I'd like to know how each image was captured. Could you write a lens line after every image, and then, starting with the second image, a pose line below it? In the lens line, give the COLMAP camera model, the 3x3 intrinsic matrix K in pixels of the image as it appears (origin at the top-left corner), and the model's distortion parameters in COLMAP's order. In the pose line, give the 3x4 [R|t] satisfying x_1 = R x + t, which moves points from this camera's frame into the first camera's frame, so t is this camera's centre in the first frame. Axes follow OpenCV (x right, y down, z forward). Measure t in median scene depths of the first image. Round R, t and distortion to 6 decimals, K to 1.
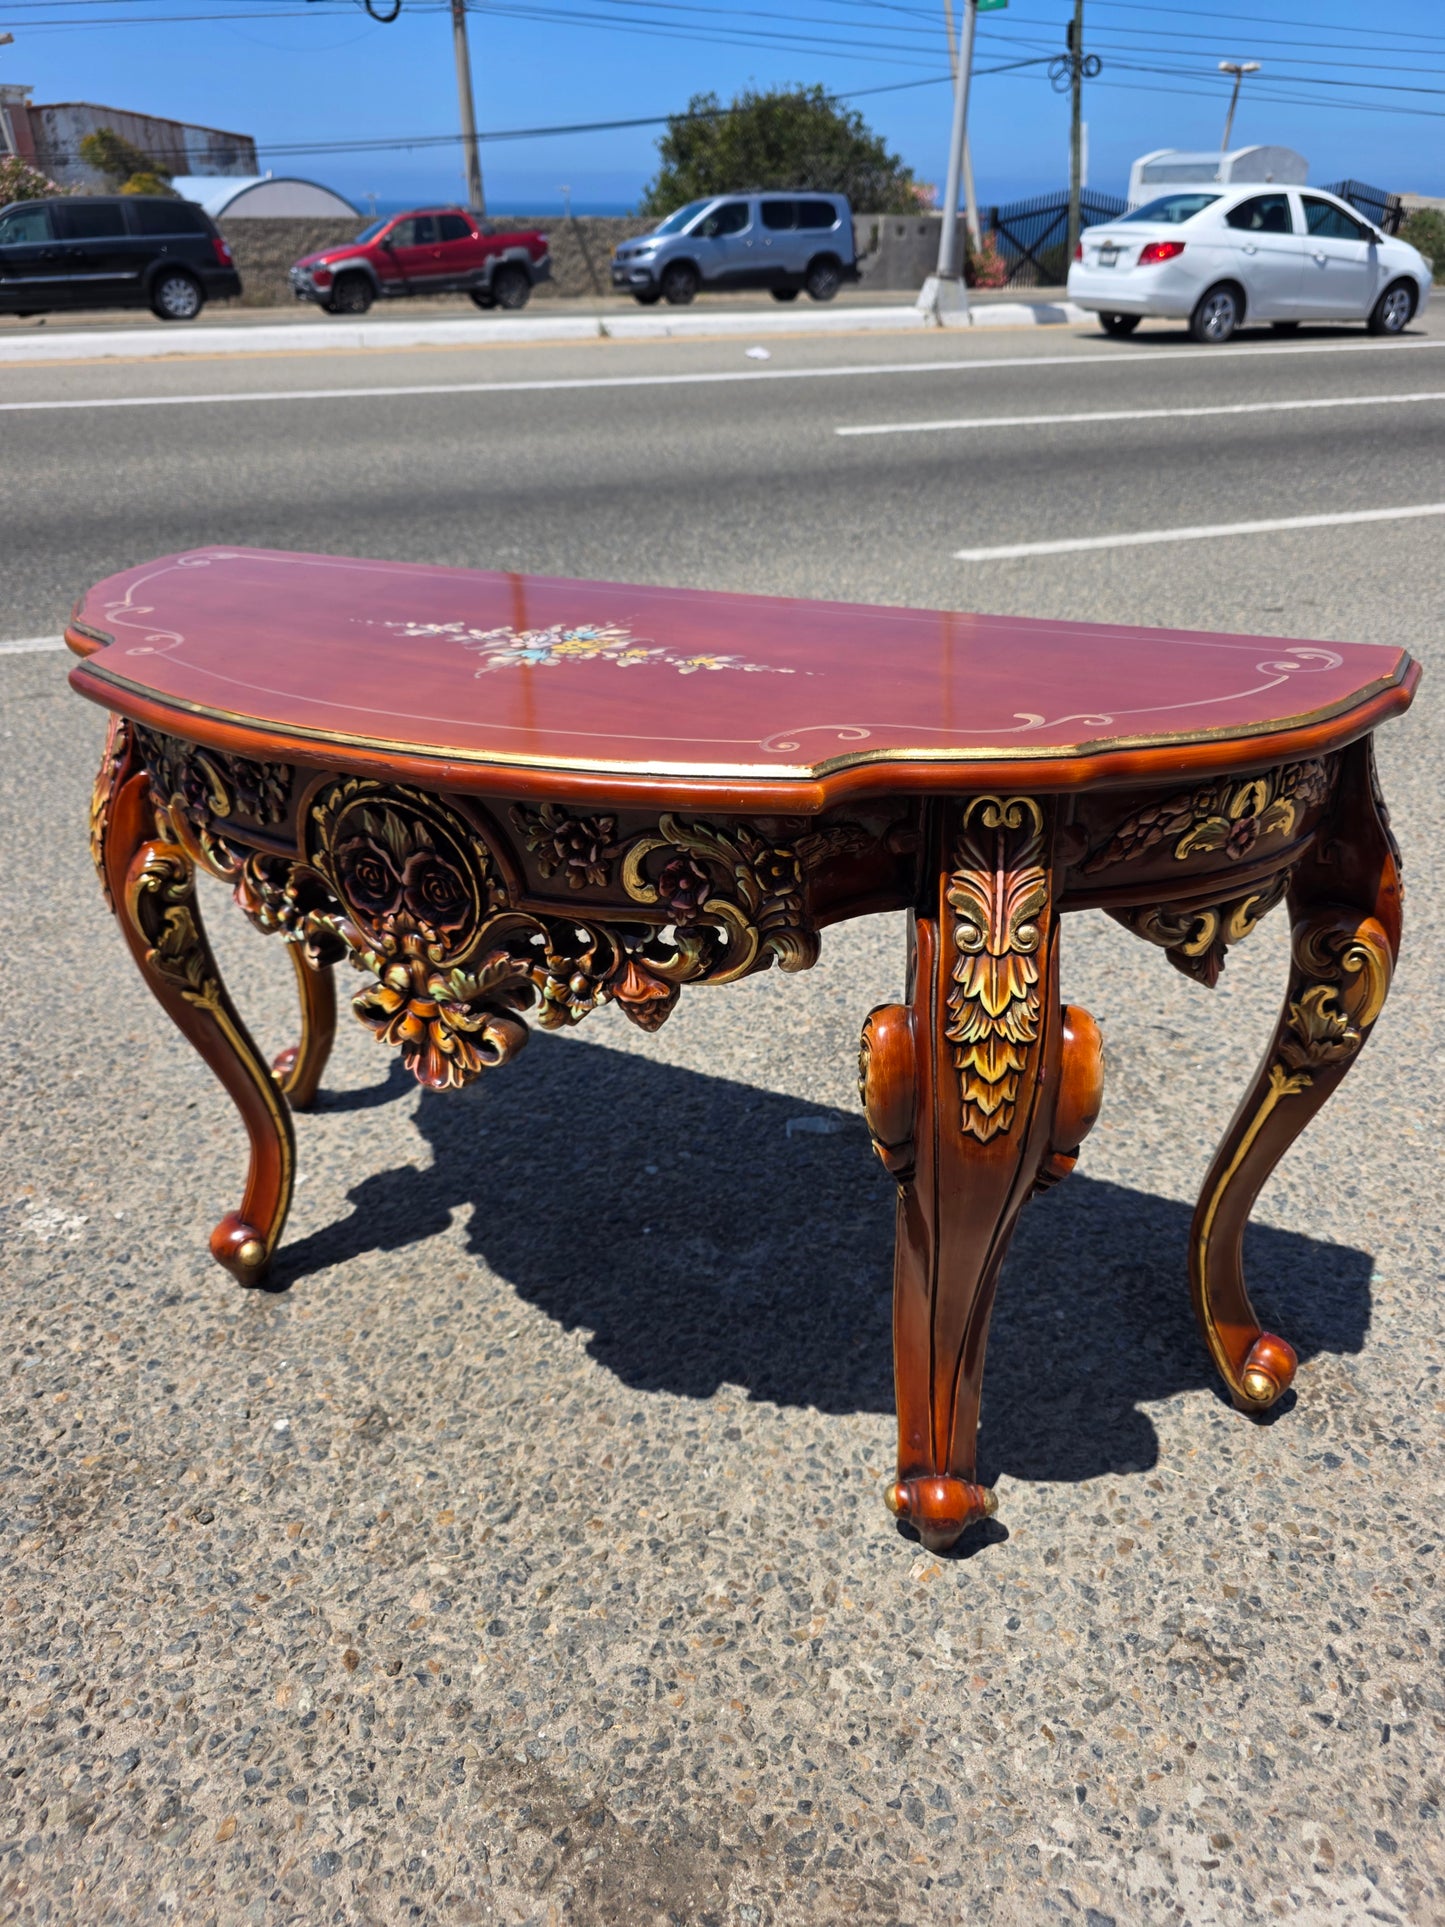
lens RADIAL K [[1291.8, 0, 748.2], [0, 1291.8, 957.2], [0, 0, 1]] dist [0.036125, -0.038175]
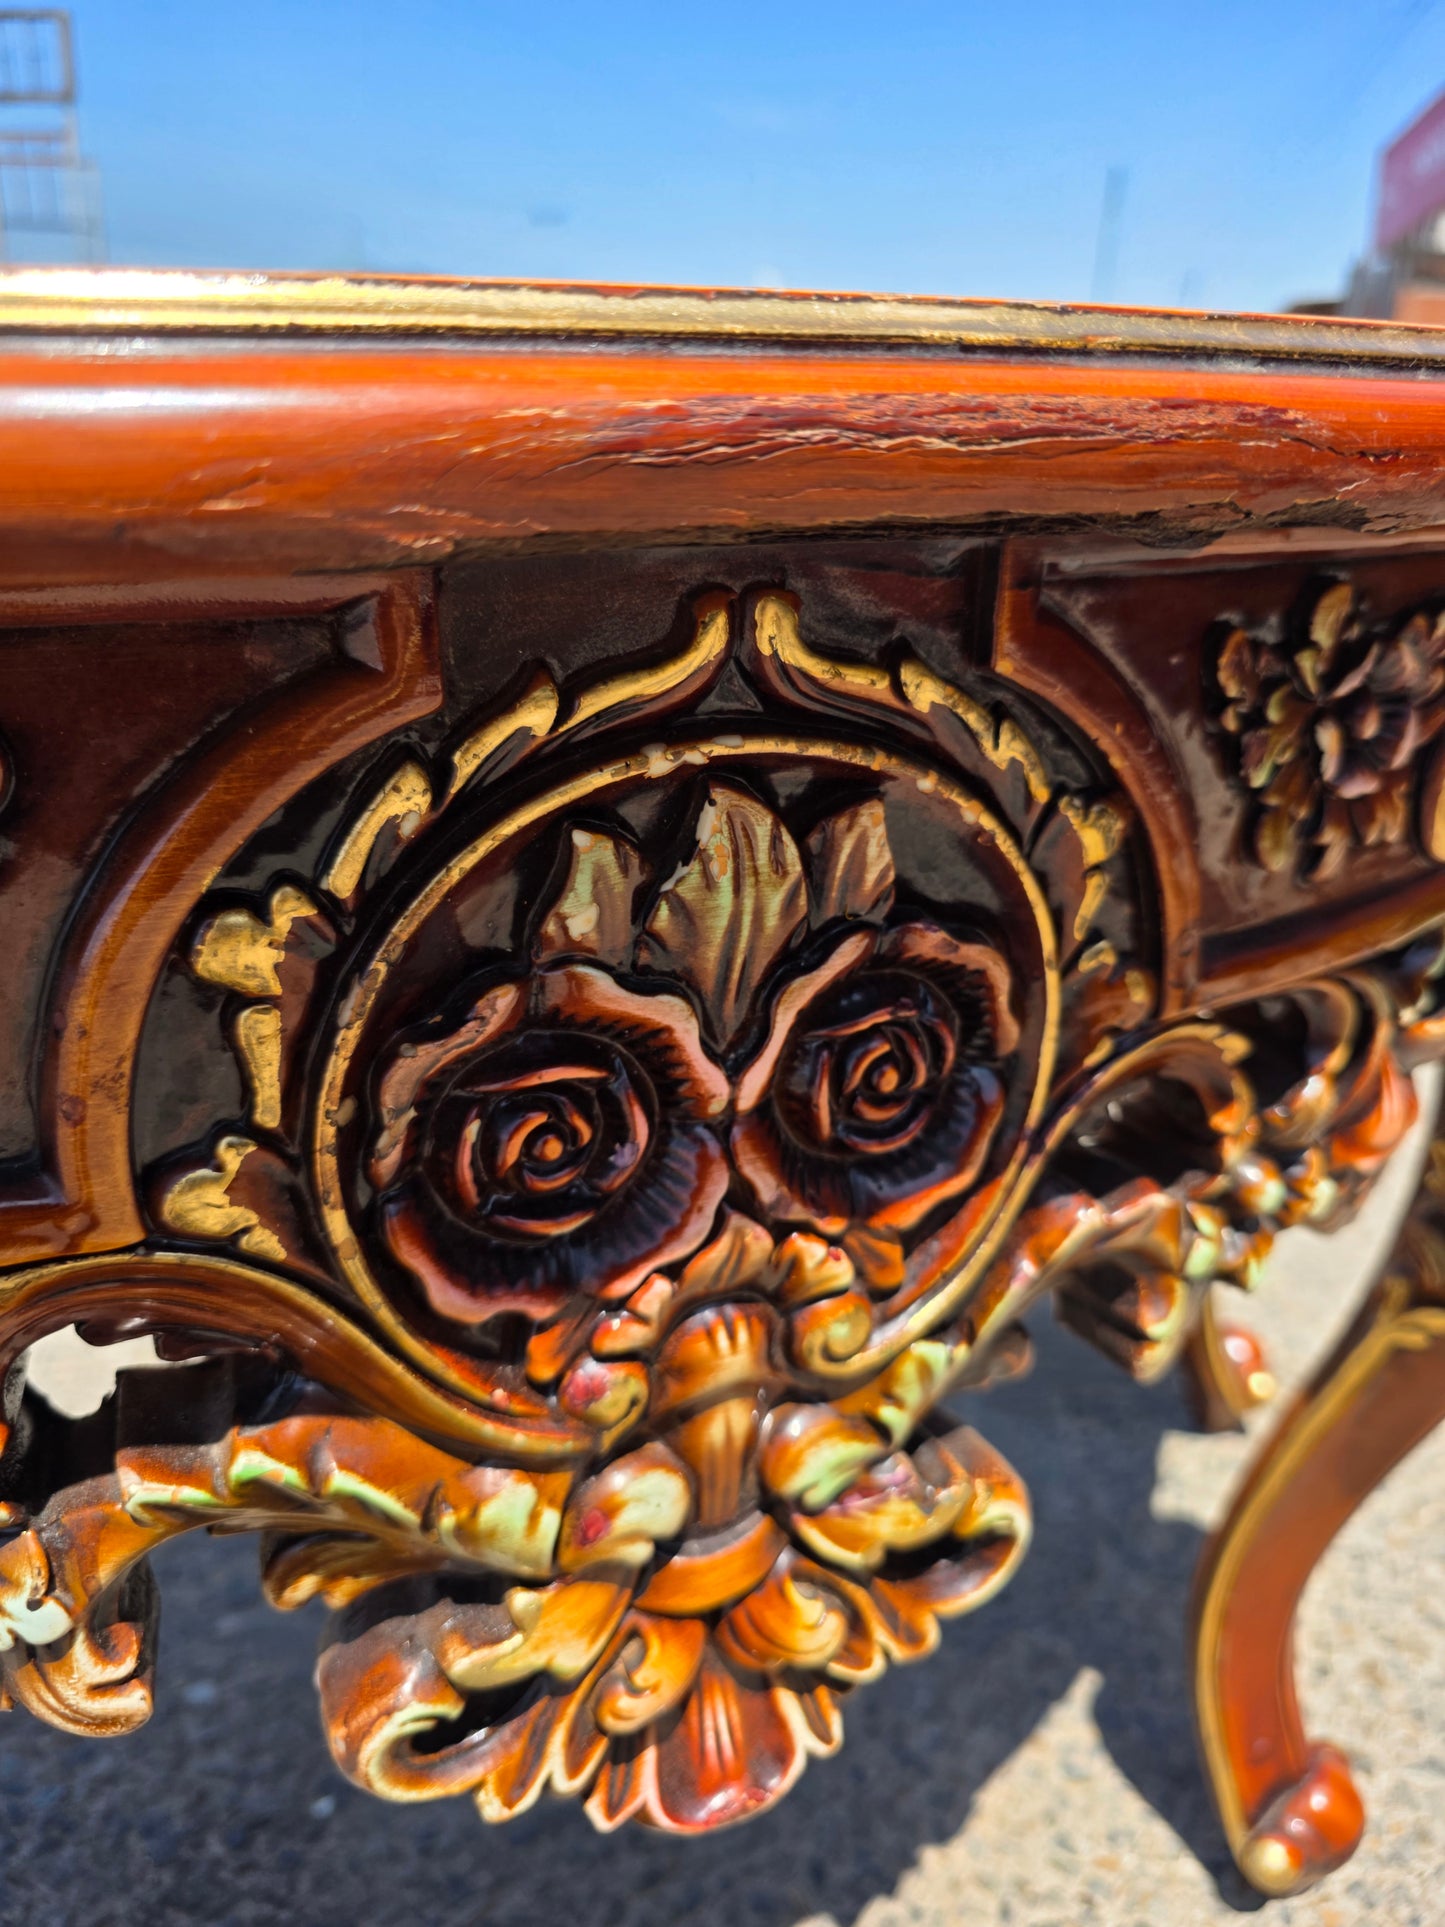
lens RADIAL K [[1371.2, 0, 742.1], [0, 1371.2, 956.9], [0, 0, 1]] dist [-0.016332, -0.004036]
pose [[0.607955, -0.275882, 0.744500, -0.380012], [0.338502, 0.938263, 0.071264, -0.086298], [-0.718197, 0.208689, 0.663809, 0.711840]]
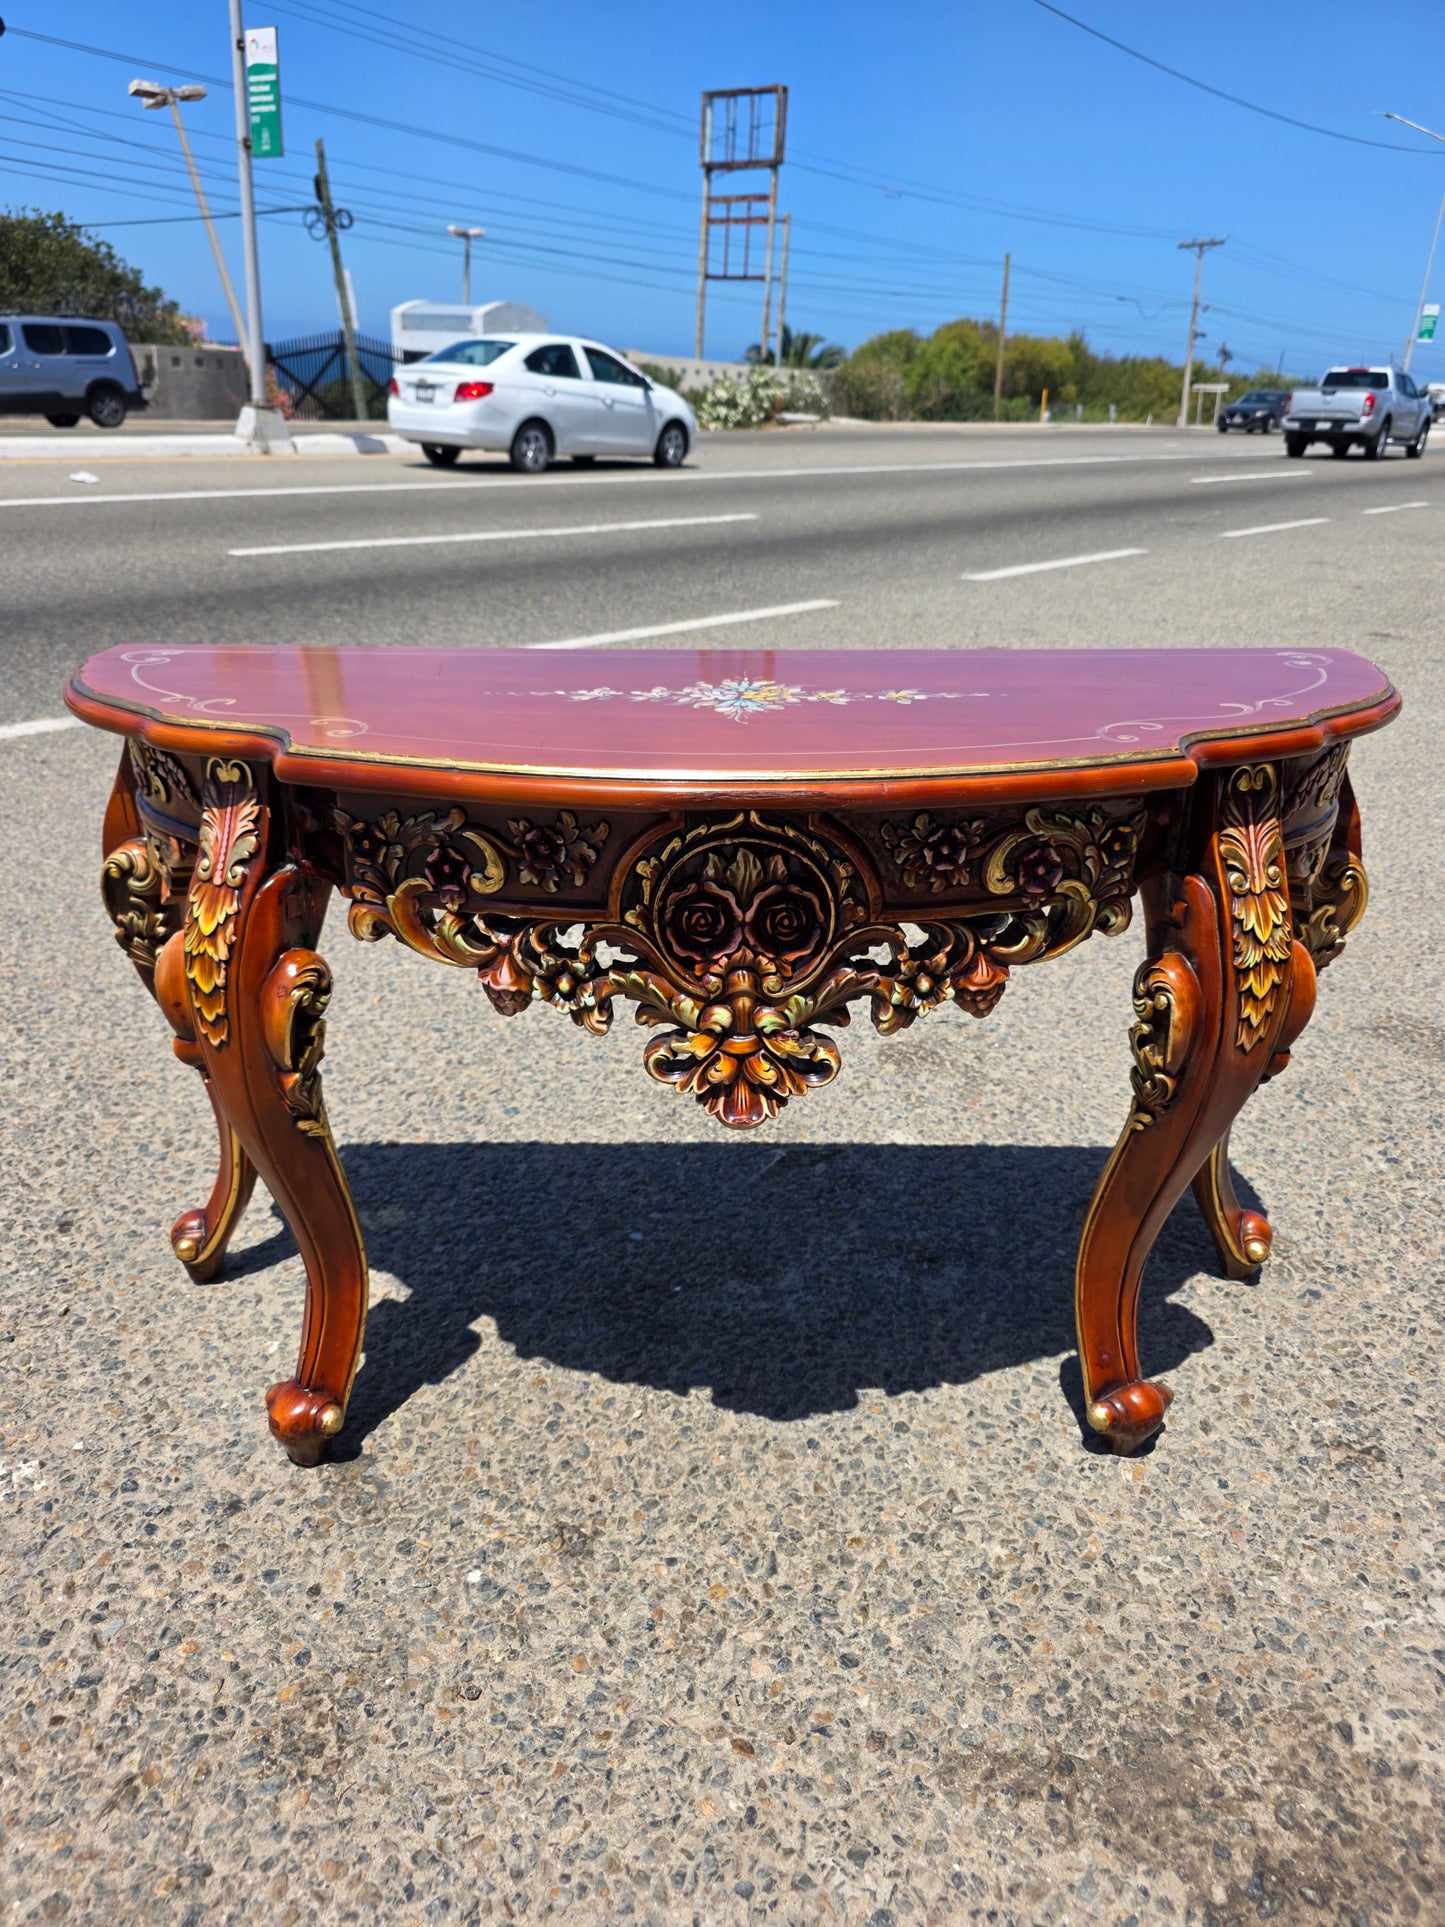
lens RADIAL K [[1282.0, 0, 717.3], [0, 1282.0, 953.5], [0, 0, 1]] dist [0.036993, -0.038501]
pose [[0.888794, -0.154736, 0.431396, -0.624606], [0.190859, 0.980742, -0.041443, 0.005705], [-0.416675, 0.119170, 0.901210, 0.084740]]
